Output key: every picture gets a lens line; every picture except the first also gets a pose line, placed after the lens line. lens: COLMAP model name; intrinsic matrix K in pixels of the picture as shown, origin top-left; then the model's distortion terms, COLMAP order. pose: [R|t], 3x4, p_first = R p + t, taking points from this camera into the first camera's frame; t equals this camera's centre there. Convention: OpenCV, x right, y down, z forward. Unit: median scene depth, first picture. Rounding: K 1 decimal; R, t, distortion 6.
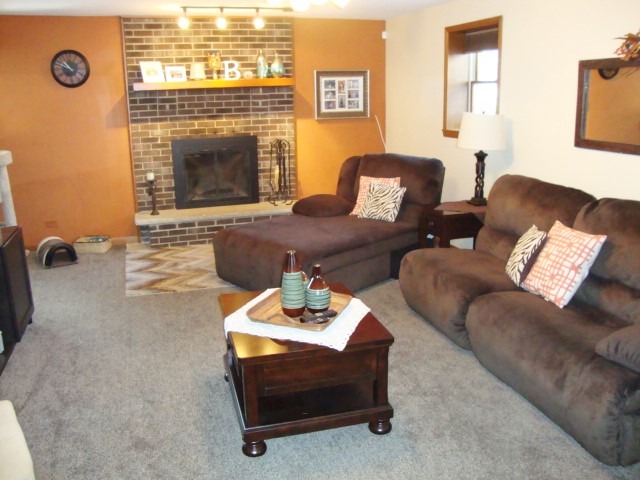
lens RADIAL K [[570.8, 0, 320.6], [0, 570.8, 238.6], [0, 0, 1]] dist [-0.179844, 0.158621]
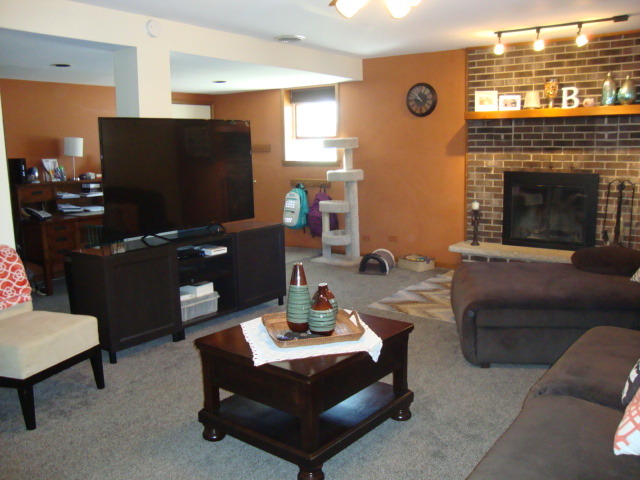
lens RADIAL K [[570.8, 0, 317.1], [0, 570.8, 243.6], [0, 0, 1]] dist [-0.179844, 0.158621]
pose [[0.576861, 0.144397, -0.803978, 0.341582], [-0.196774, 0.979831, 0.034794, -0.025090], [0.792787, 0.138131, 0.593640, 0.196299]]
